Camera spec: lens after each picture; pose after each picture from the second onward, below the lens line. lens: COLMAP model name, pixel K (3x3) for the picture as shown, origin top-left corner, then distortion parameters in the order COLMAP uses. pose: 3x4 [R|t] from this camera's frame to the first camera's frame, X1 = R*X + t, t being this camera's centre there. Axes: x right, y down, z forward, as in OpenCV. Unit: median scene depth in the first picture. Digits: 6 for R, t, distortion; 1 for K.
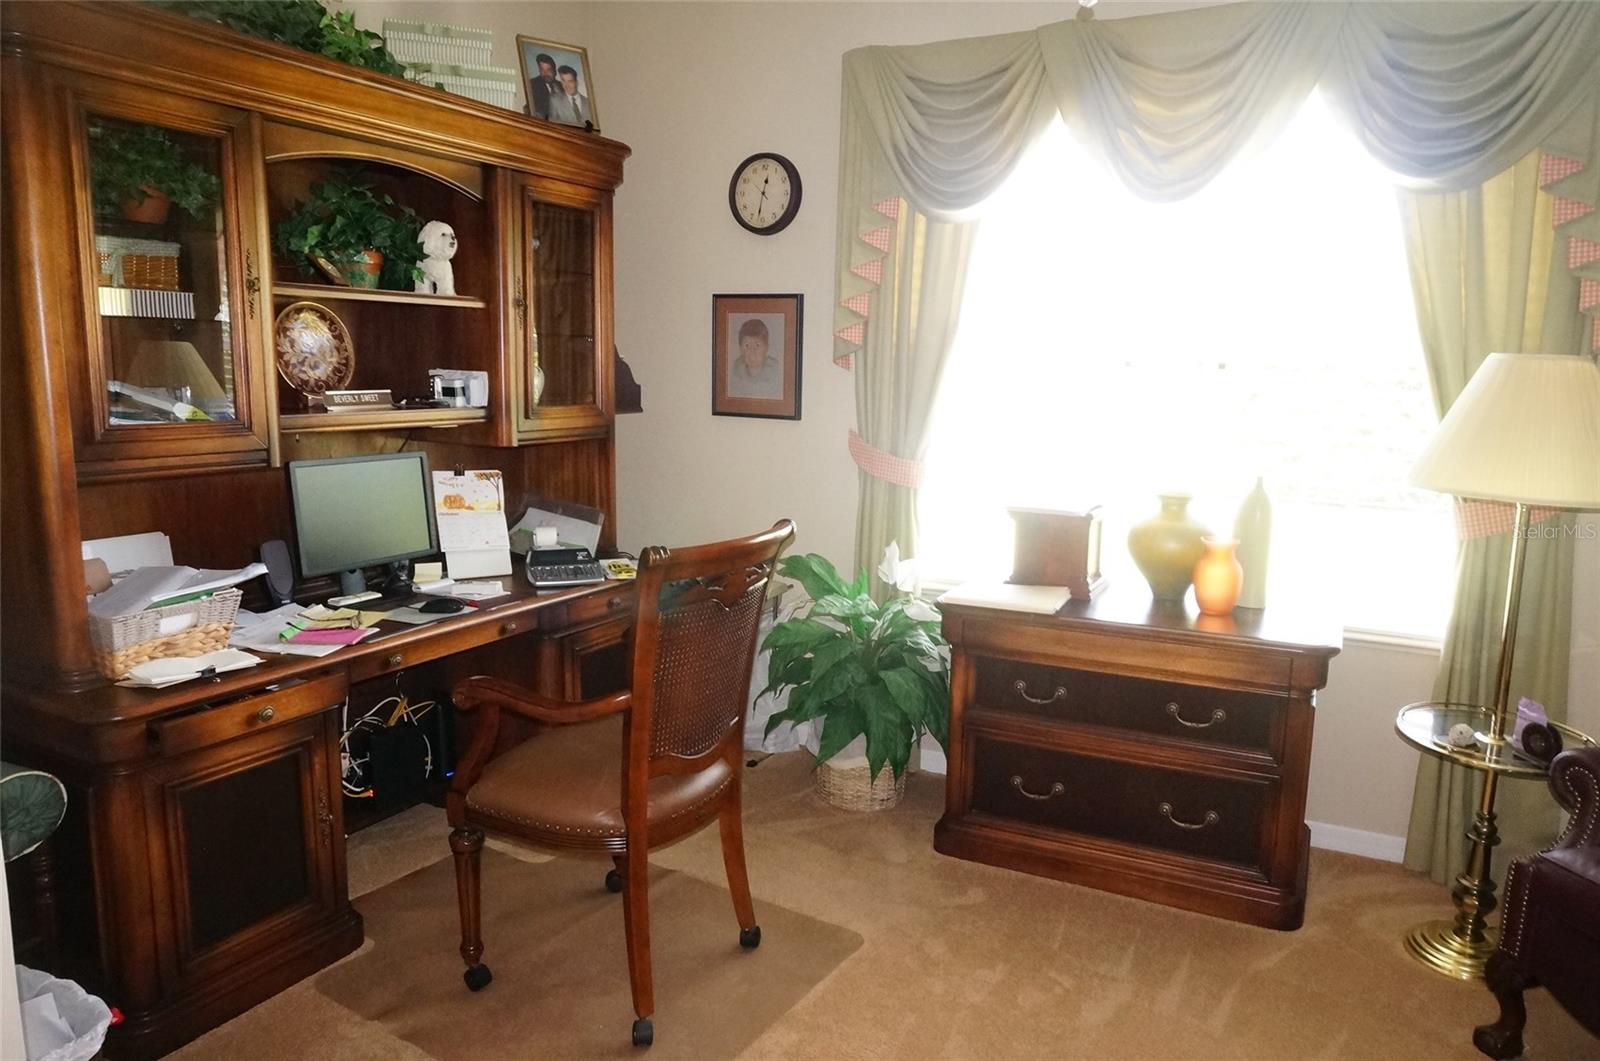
lens RADIAL K [[1071.2, 0, 806.0], [0, 1071.2, 526.6], [0, 0, 1]] dist [-0.034216, 0.015573]
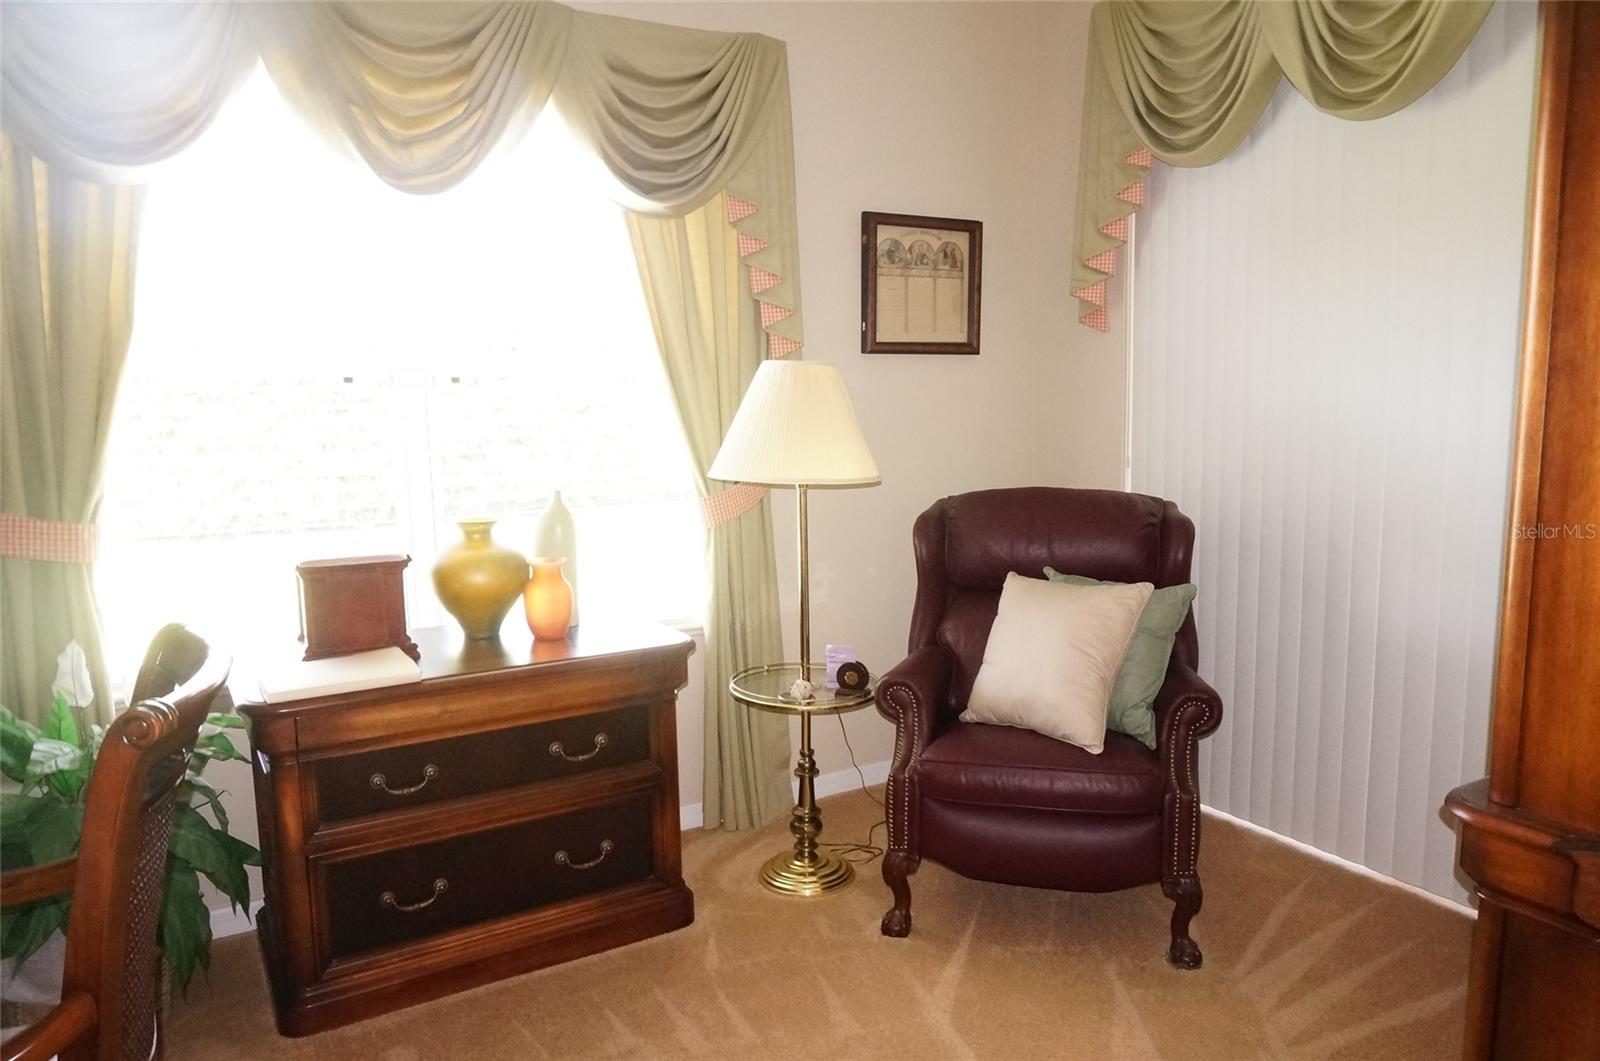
lens RADIAL K [[1071.2, 0, 814.1], [0, 1071.2, 526.3], [0, 0, 1]] dist [-0.034216, 0.015573]
pose [[0.511804, -0.123743, 0.850144, -0.286332], [0.144314, 0.987894, 0.056914, -0.036651], [-0.846895, 0.093559, 0.523465, 0.294522]]
